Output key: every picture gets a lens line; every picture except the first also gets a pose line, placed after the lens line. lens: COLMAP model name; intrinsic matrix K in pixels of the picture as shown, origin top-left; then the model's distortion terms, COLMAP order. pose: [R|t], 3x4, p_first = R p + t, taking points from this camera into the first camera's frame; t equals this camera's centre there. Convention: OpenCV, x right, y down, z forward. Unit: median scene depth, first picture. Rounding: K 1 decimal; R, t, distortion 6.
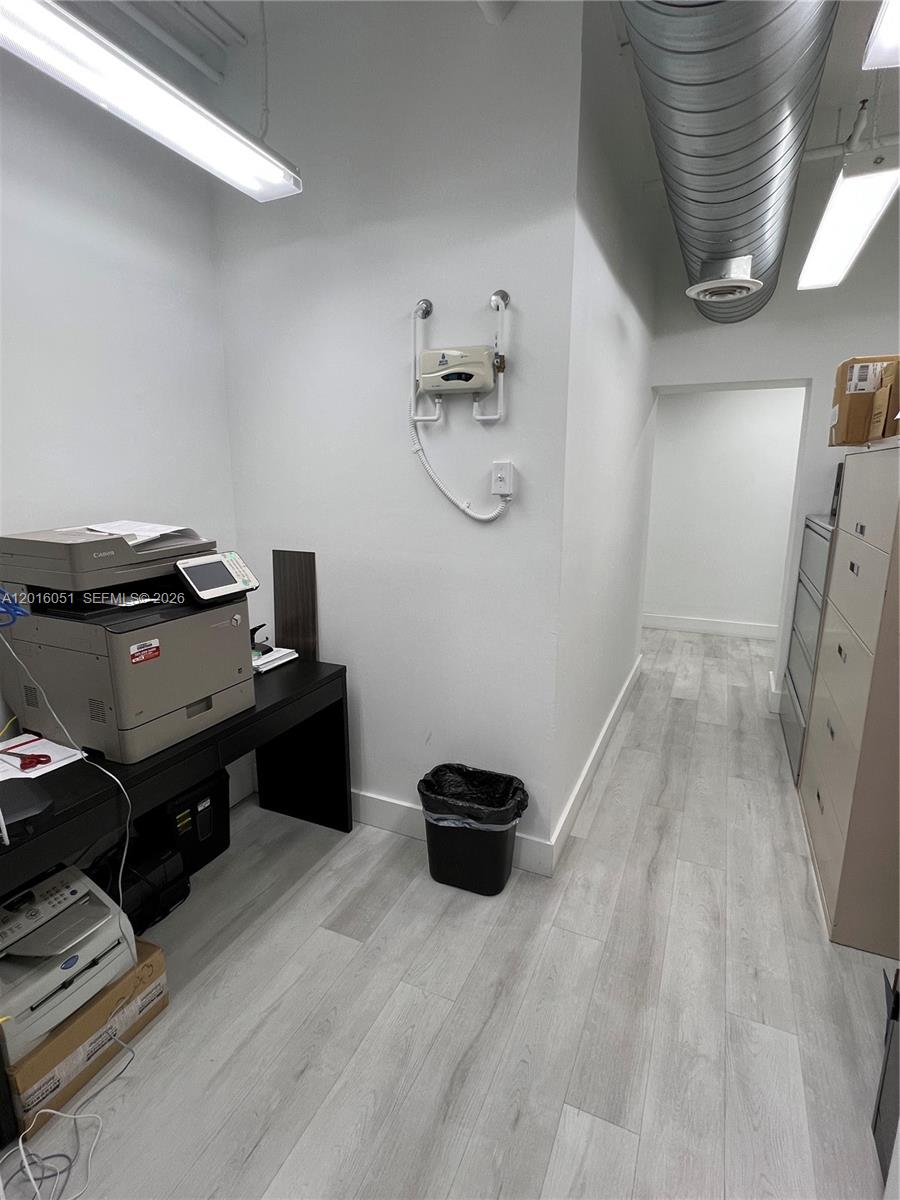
lens RADIAL K [[590.9, 0, 450.4], [0, 590.9, 597.6], [0, 0, 1]] dist [0.002390, 0.000516]
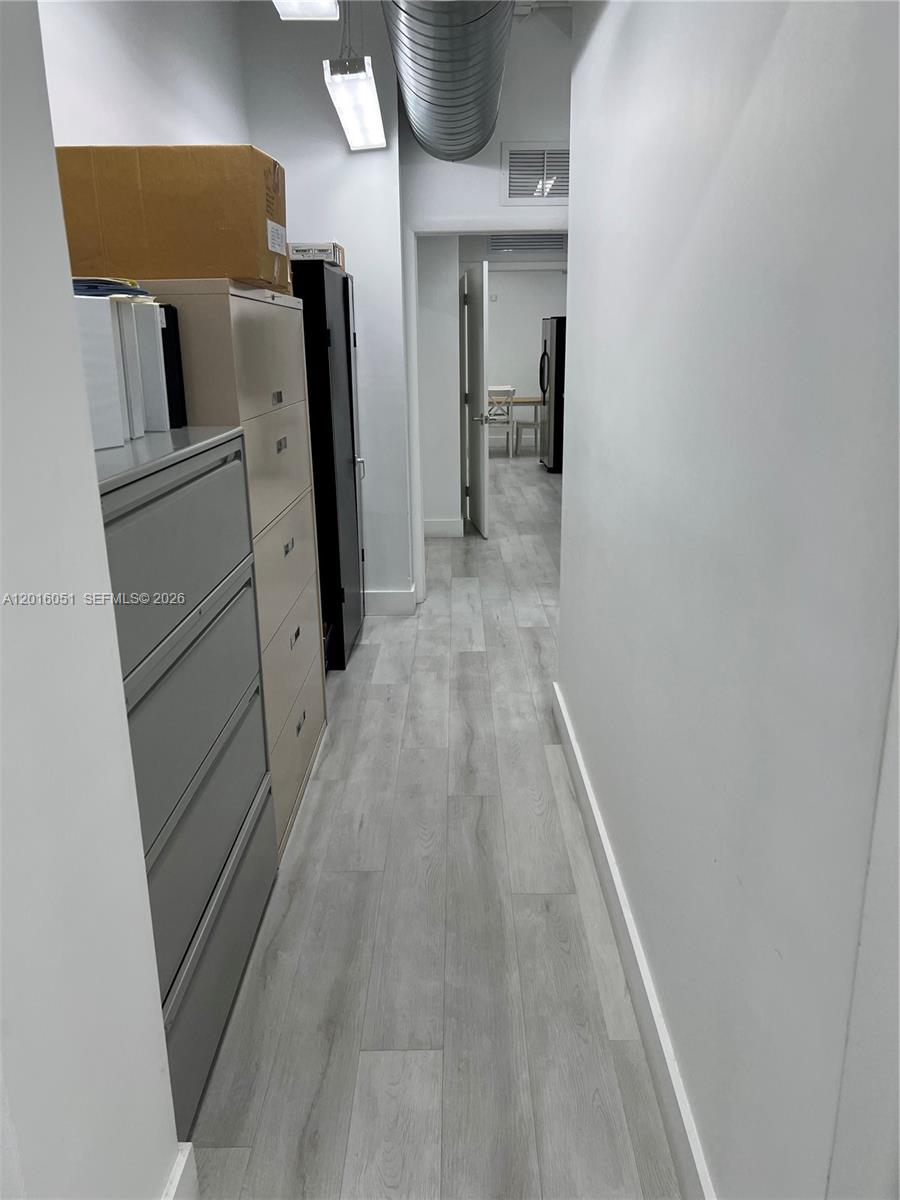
lens RADIAL K [[890.1, 0, 451.6], [0, 890.1, 603.4], [0, 0, 1]] dist [0.003513, -0.003791]
pose [[-0.910208, 0.122501, -0.395620, 0.911626], [-0.075614, 0.890043, 0.449562, -0.402399], [0.407190, 0.439109, -0.800862, 2.035810]]
